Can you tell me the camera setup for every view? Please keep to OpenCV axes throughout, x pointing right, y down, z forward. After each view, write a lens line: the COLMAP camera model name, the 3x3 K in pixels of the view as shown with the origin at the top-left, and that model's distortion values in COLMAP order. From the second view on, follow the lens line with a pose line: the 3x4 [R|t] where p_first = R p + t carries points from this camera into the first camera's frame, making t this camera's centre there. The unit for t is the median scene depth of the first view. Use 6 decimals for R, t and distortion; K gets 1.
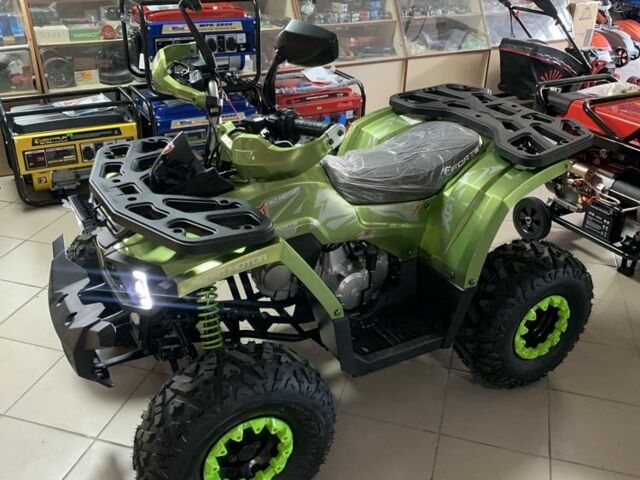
lens RADIAL K [[678.4, 0, 319.8], [0, 678.4, 252.8], [0, 0, 1]] dist [-0.043682, -0.025472]
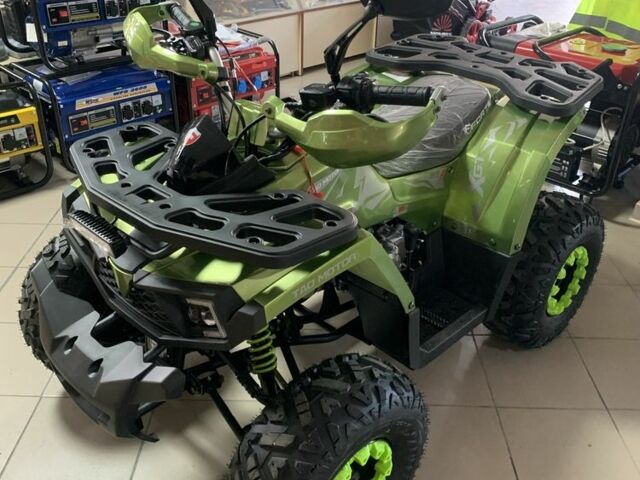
lens RADIAL K [[673.0, 0, 320.0], [0, 673.0, 240.0], [0, 0, 1]] dist [-0.029842, -0.019079]
pose [[0.962668, -0.137939, 0.232903, -0.236715], [0.127292, 0.990036, 0.060213, -0.053060], [-0.238888, -0.028319, 0.970634, 0.161571]]
